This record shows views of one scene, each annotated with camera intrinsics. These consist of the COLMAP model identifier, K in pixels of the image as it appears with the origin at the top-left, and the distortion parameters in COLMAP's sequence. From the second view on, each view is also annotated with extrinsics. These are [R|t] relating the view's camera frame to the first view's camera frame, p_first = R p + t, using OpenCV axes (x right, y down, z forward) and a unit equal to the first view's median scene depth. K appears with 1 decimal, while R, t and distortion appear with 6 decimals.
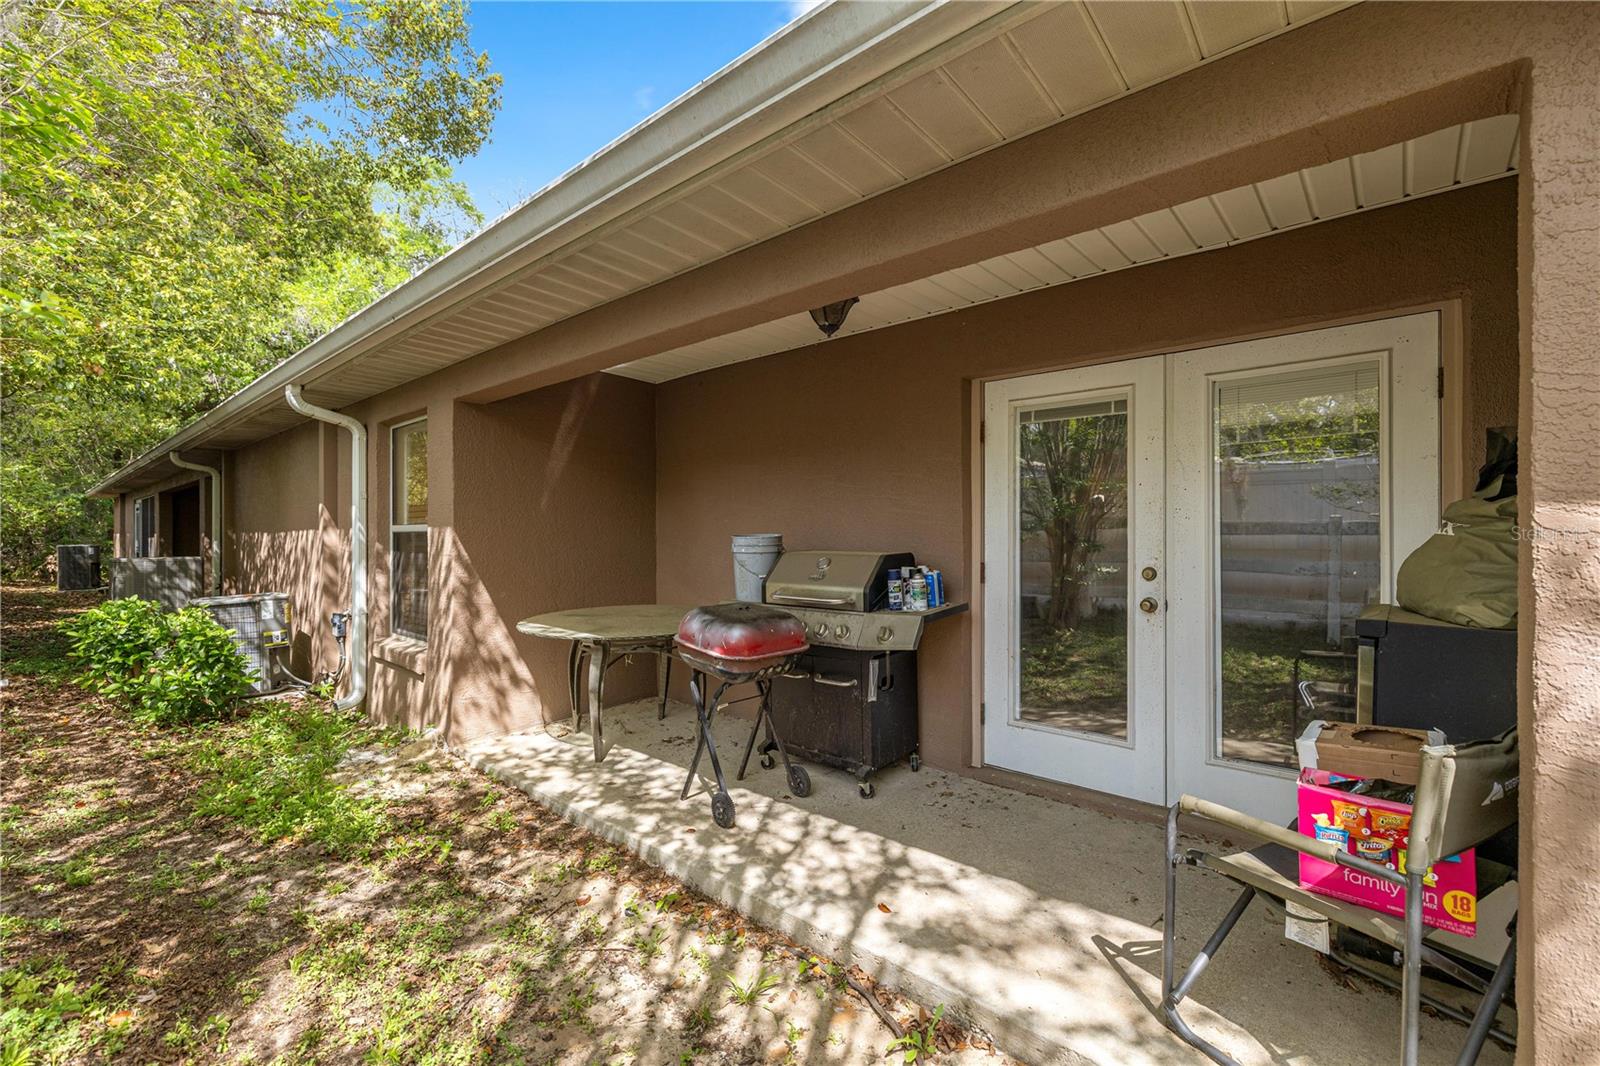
lens RADIAL K [[679.6, 0, 797.6], [0, 679.6, 534.3], [0, 0, 1]] dist [0.003881, 0.000318]
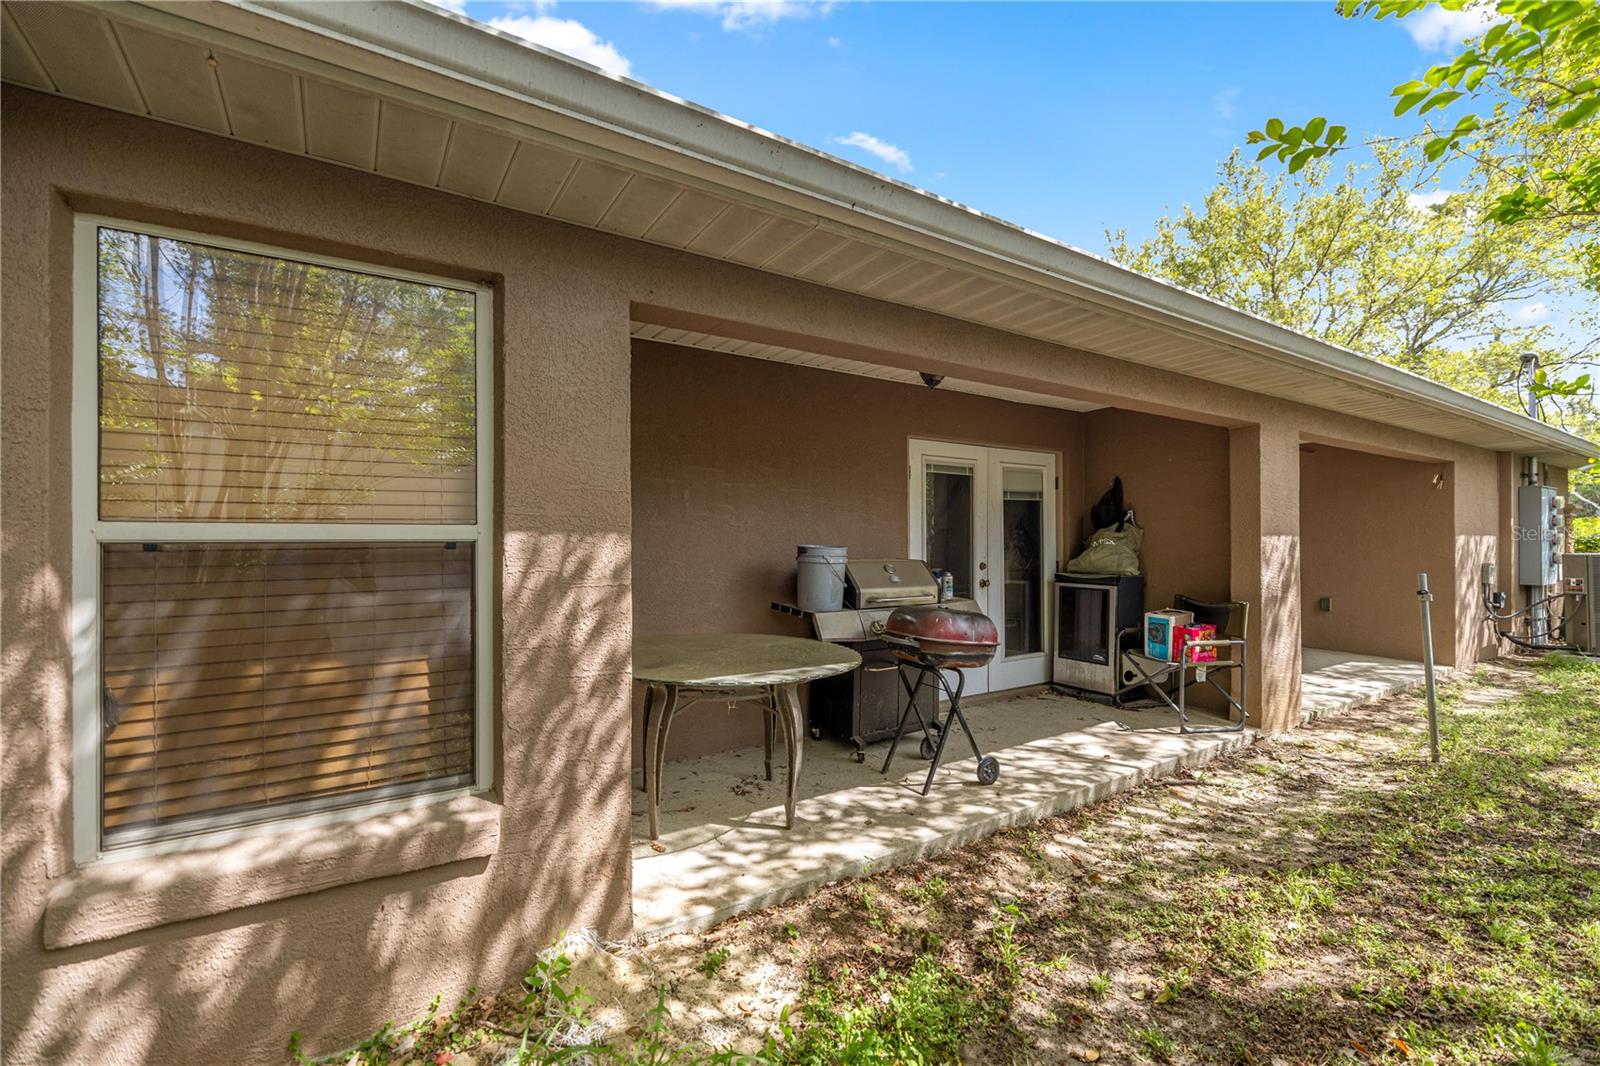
lens RADIAL K [[679.6, 0, 795.5], [0, 679.6, 539.1], [0, 0, 1]] dist [0.003881, 0.000318]
pose [[0.274398, 0.004519, 0.961606, -1.409882], [0.001280, 0.999986, -0.005065, -0.005221], [-0.961615, 0.002620, 0.274388, 1.018184]]
